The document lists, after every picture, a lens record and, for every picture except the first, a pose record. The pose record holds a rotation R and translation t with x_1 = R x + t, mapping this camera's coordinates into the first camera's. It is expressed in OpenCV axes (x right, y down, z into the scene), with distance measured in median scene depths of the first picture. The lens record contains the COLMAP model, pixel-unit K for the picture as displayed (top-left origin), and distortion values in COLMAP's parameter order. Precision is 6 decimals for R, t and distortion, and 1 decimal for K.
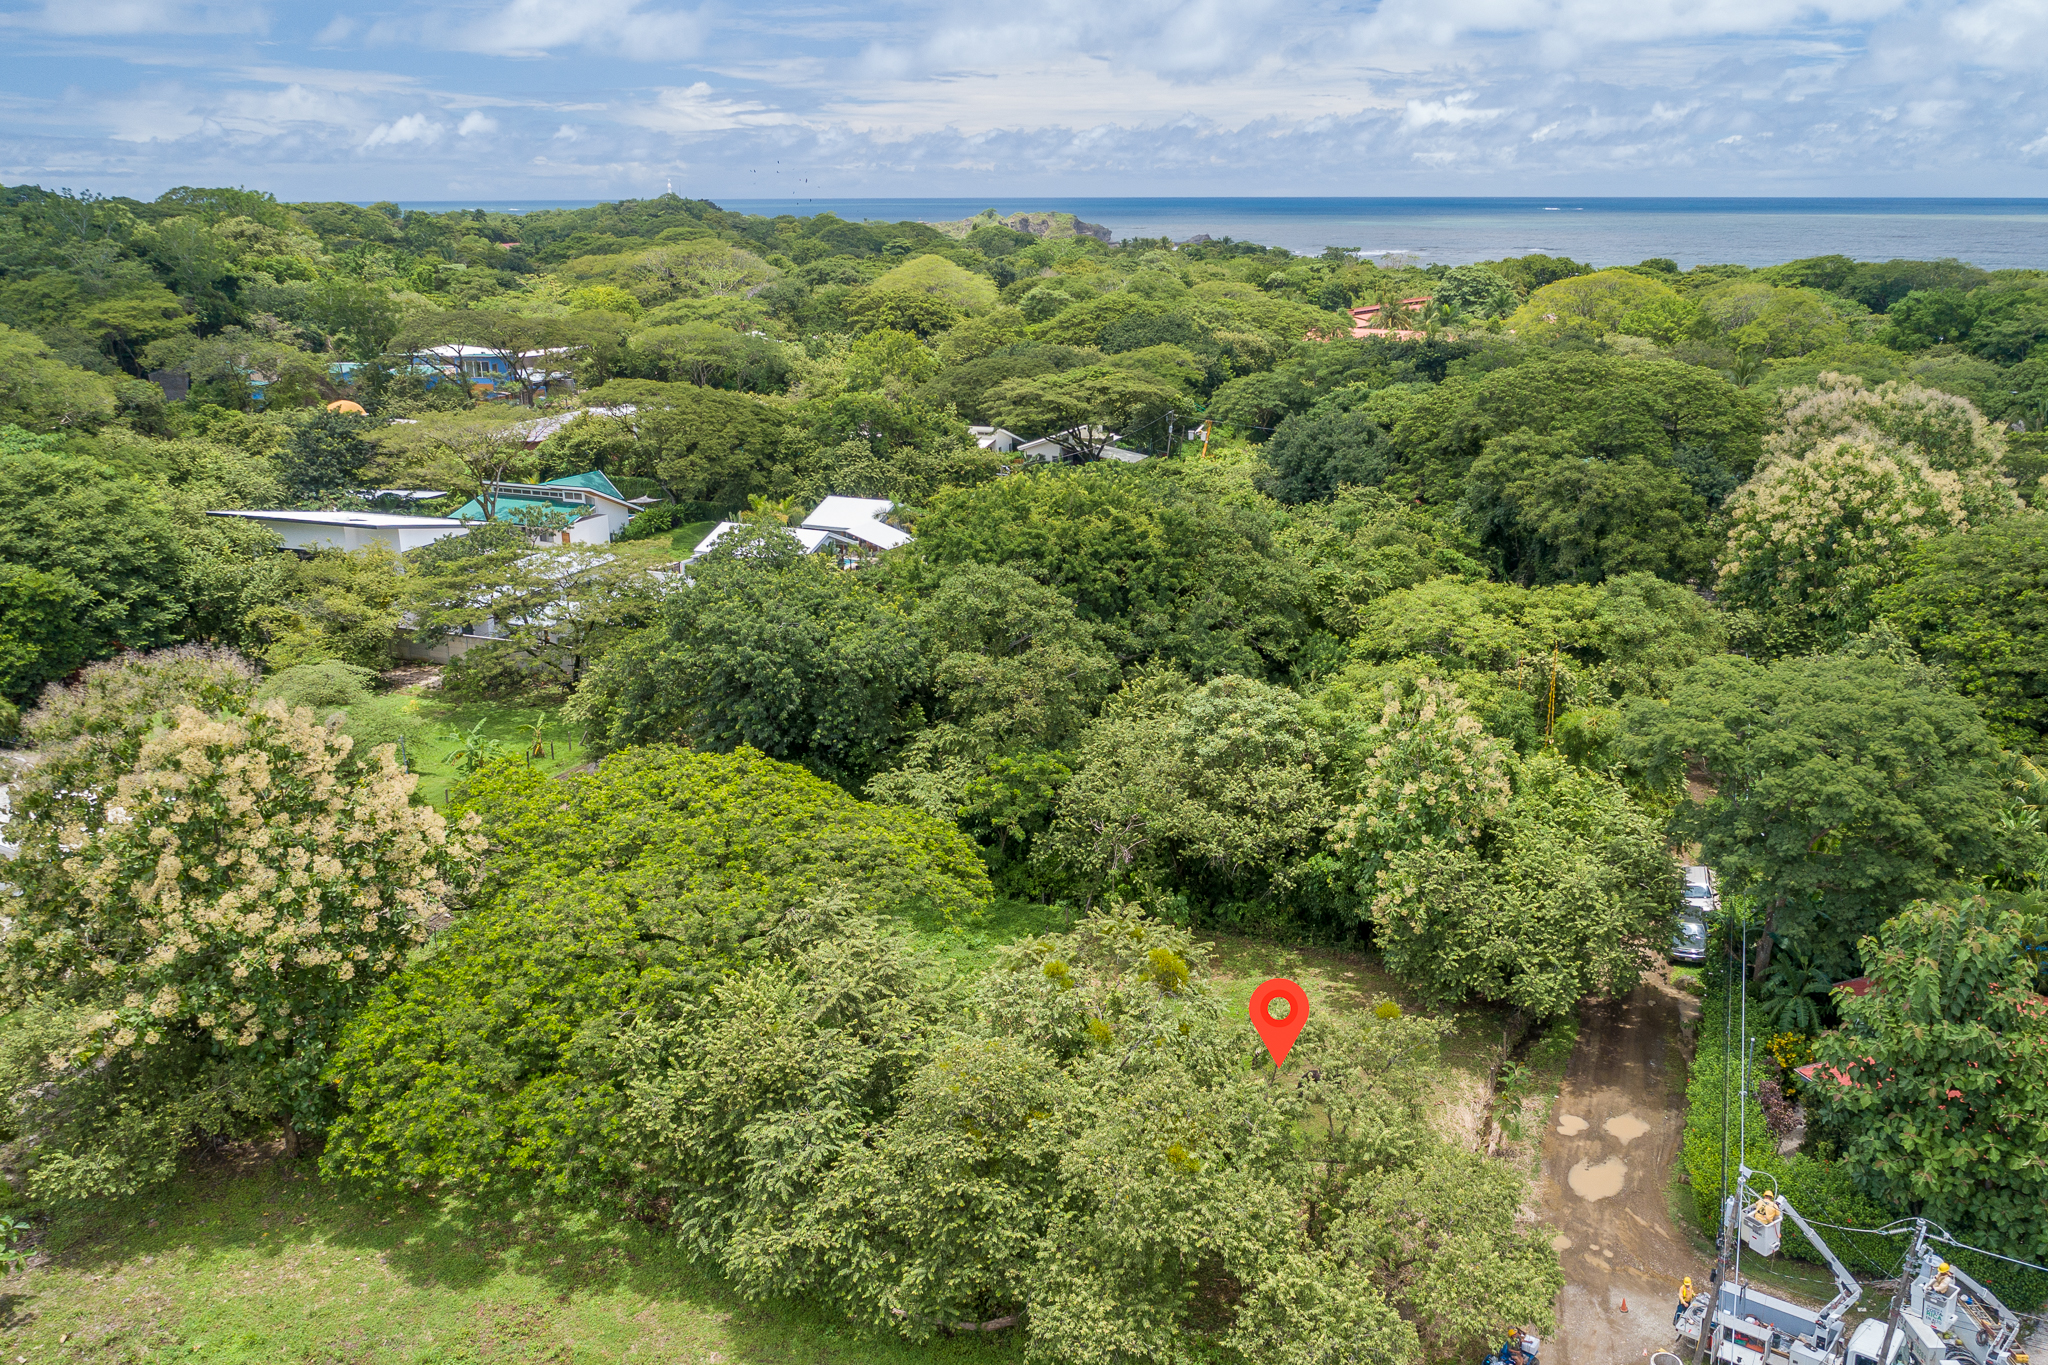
lens RADIAL K [[1711.0, 0, 1070.8], [0, 1711.0, 662.7], [0, 0, 1]] dist [-0.011241, 0.016912]
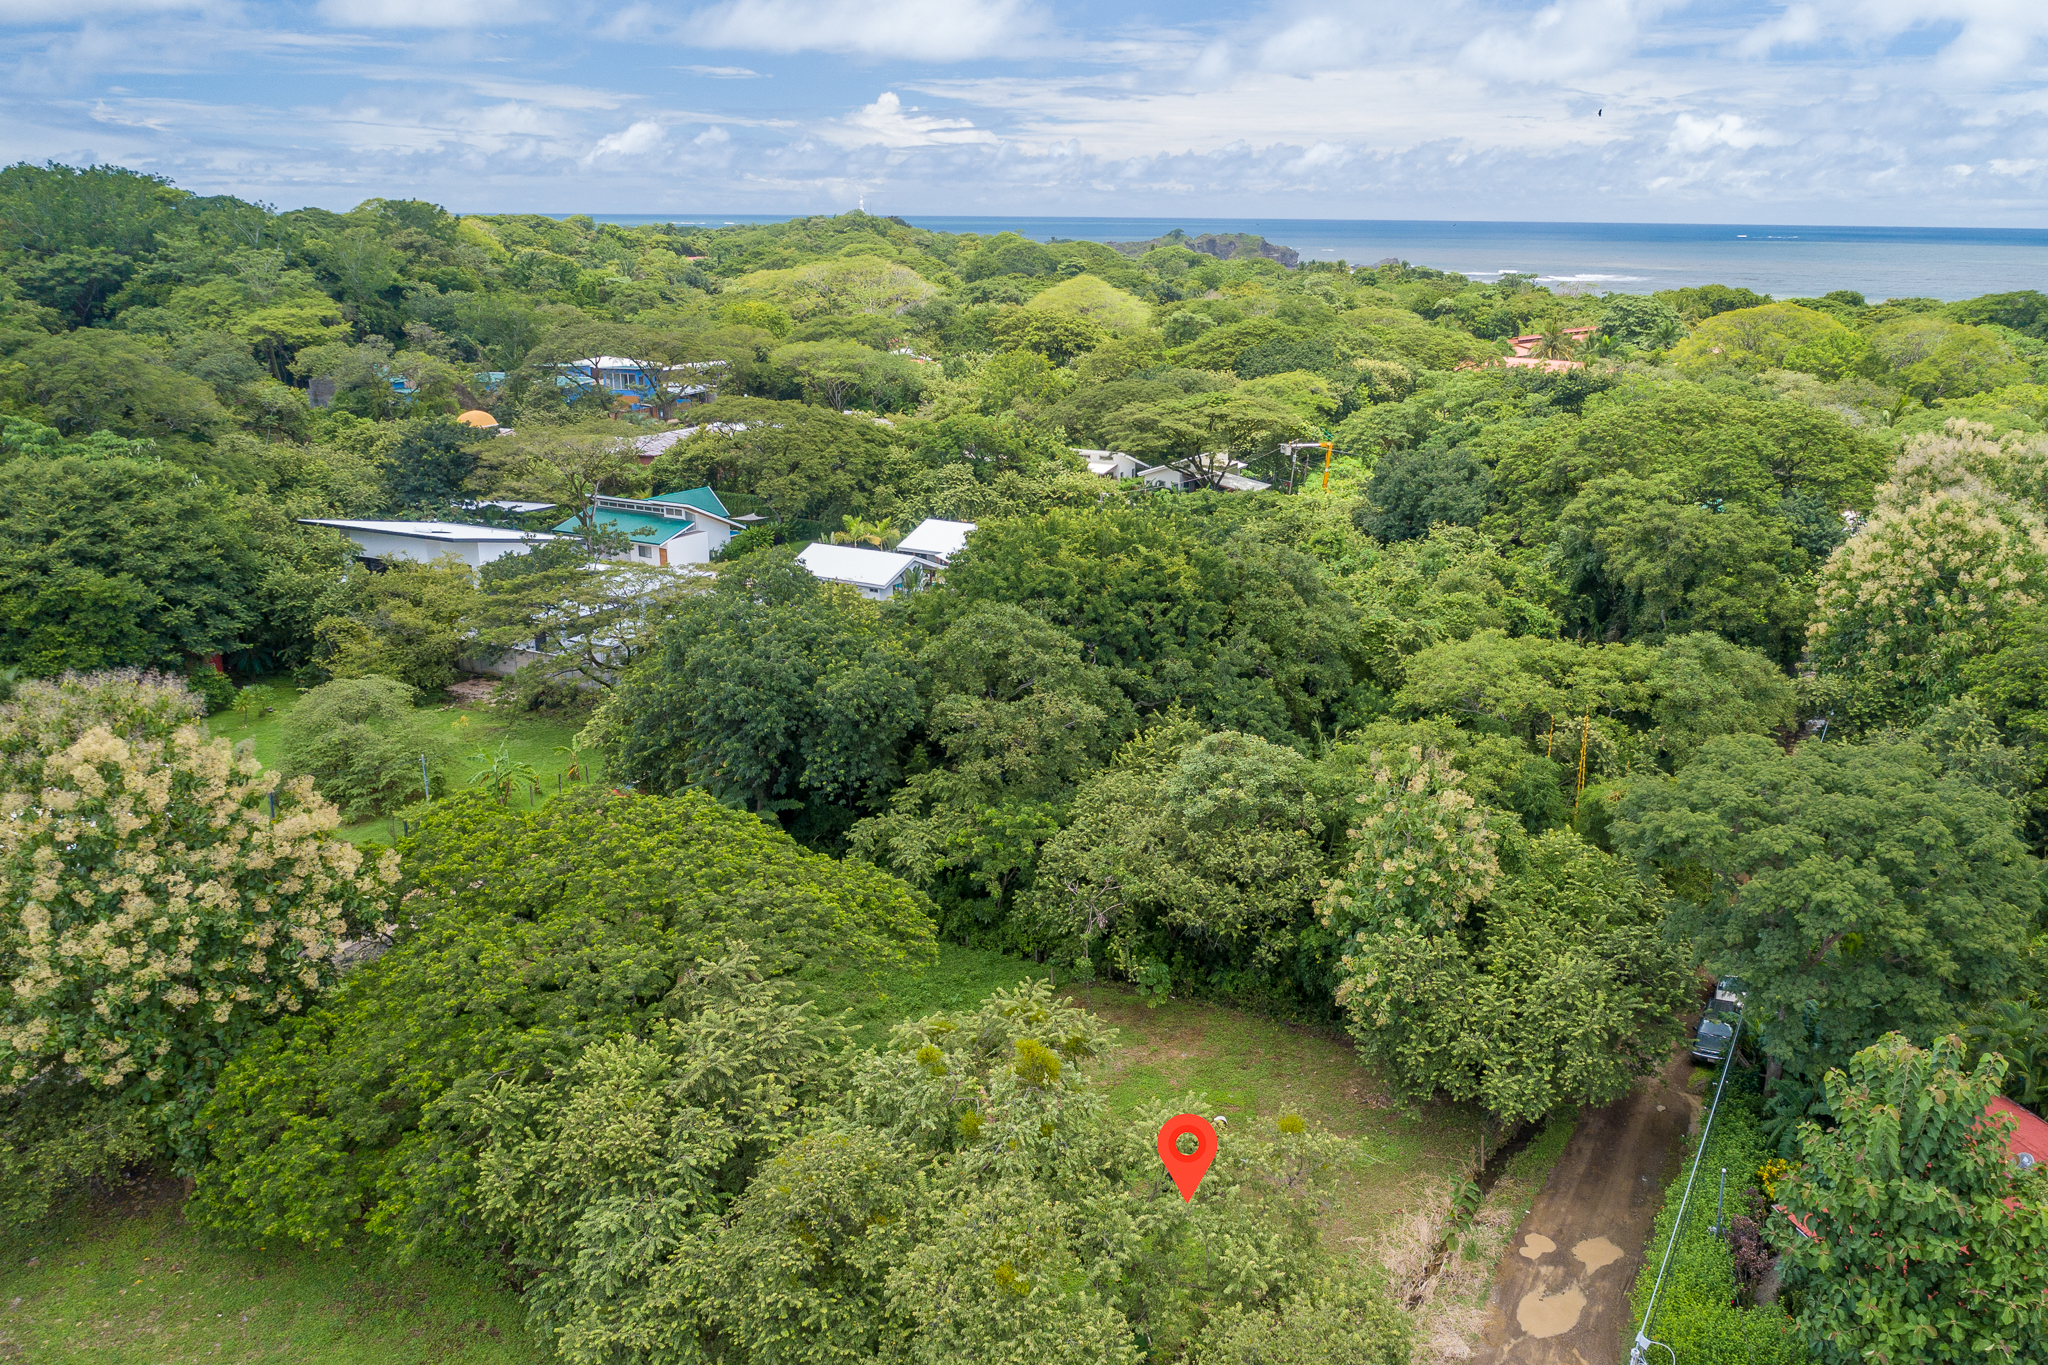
lens RADIAL K [[1711.0, 0, 1104.0], [0, 1711.0, 677.1], [0, 0, 1]] dist [-0.011241, 0.016912]
pose [[0.995838, 0.035074, -0.084120, 0.082946], [-0.035345, 0.999374, -0.001729, -0.014652], [0.084007, 0.004695, 0.996454, 0.046029]]
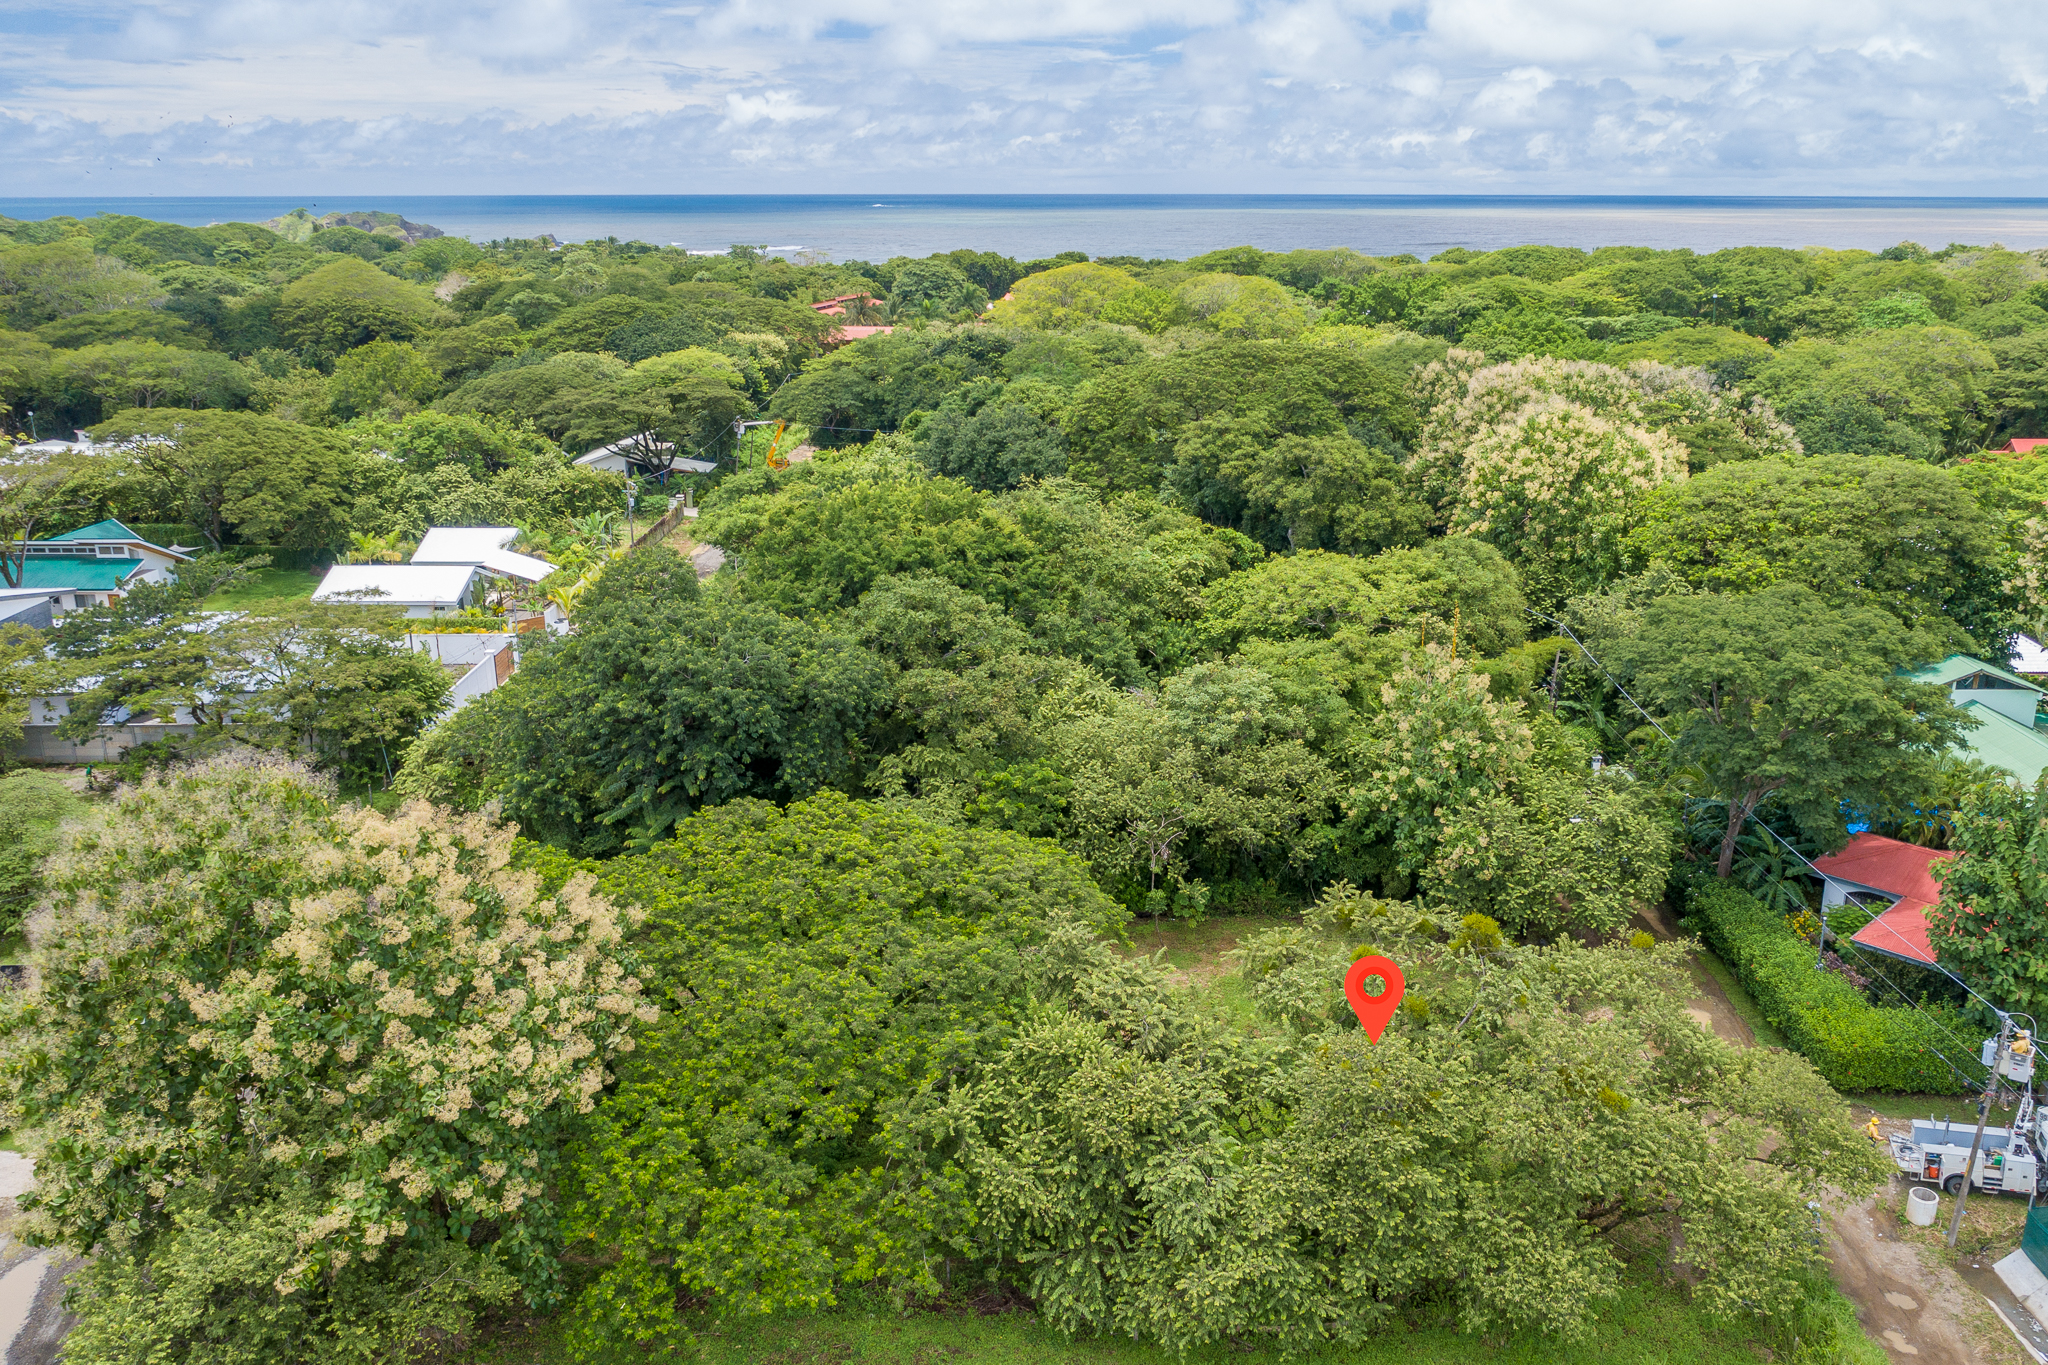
lens RADIAL K [[1711.0, 0, 1070.0], [0, 1711.0, 702.3], [0, 0, 1]] dist [-0.011241, 0.016912]
pose [[0.921459, -0.111796, 0.372043, -0.297096], [0.103345, 0.993731, 0.042648, -0.017320], [-0.374478, -0.000849, 0.927235, 0.072407]]
